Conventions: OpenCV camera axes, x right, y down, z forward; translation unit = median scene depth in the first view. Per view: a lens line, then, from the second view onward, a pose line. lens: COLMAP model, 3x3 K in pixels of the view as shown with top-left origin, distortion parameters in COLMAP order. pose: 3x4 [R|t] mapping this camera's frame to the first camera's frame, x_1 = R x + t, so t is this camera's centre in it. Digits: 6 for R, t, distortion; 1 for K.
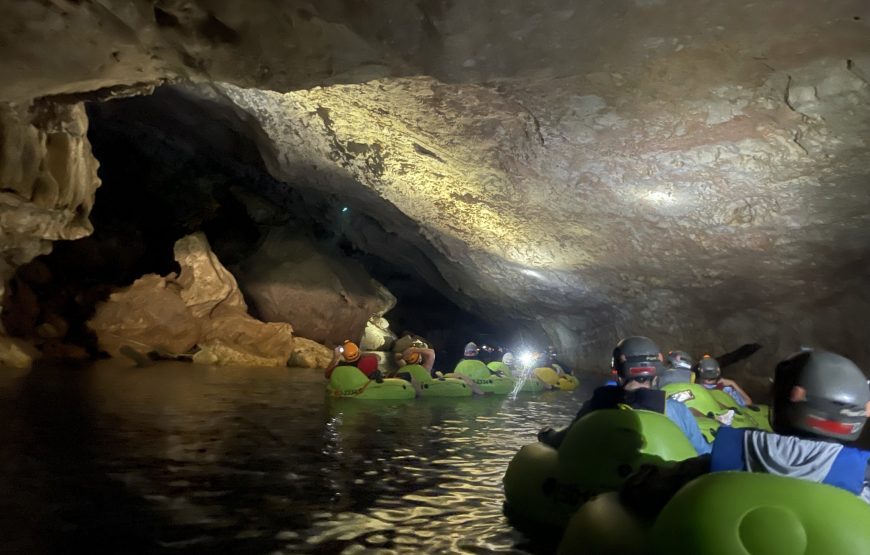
lens RADIAL K [[663.5, 0, 435.0], [0, 663.5, 277.5], [0, 0, 1]] dist [0.079617, -0.116954]
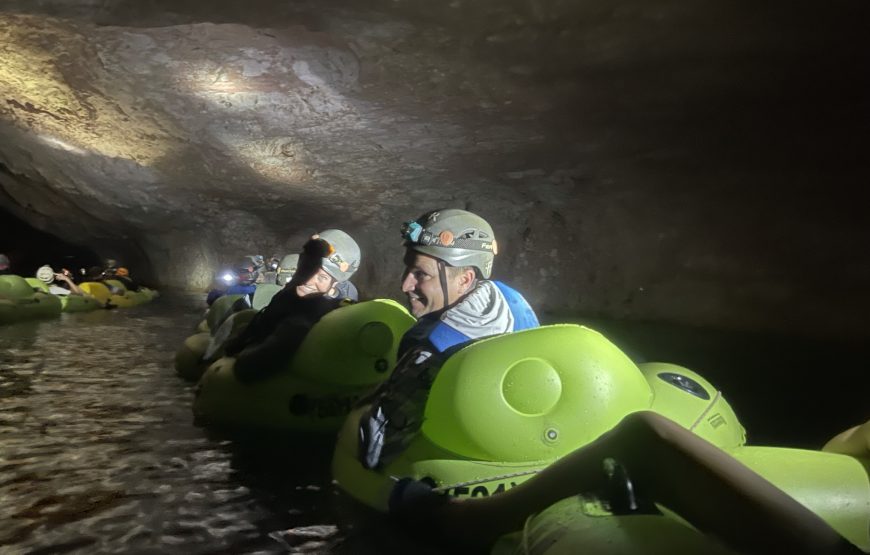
lens RADIAL K [[663.5, 0, 435.0], [0, 663.5, 277.5], [0, 0, 1]] dist [0.079617, -0.116954]
pose [[0.840526, -0.031215, 0.540871, 0.013665], [-0.032767, 0.993582, 0.108263, -0.002624], [-0.540779, -0.108721, 0.834109, -0.154427]]
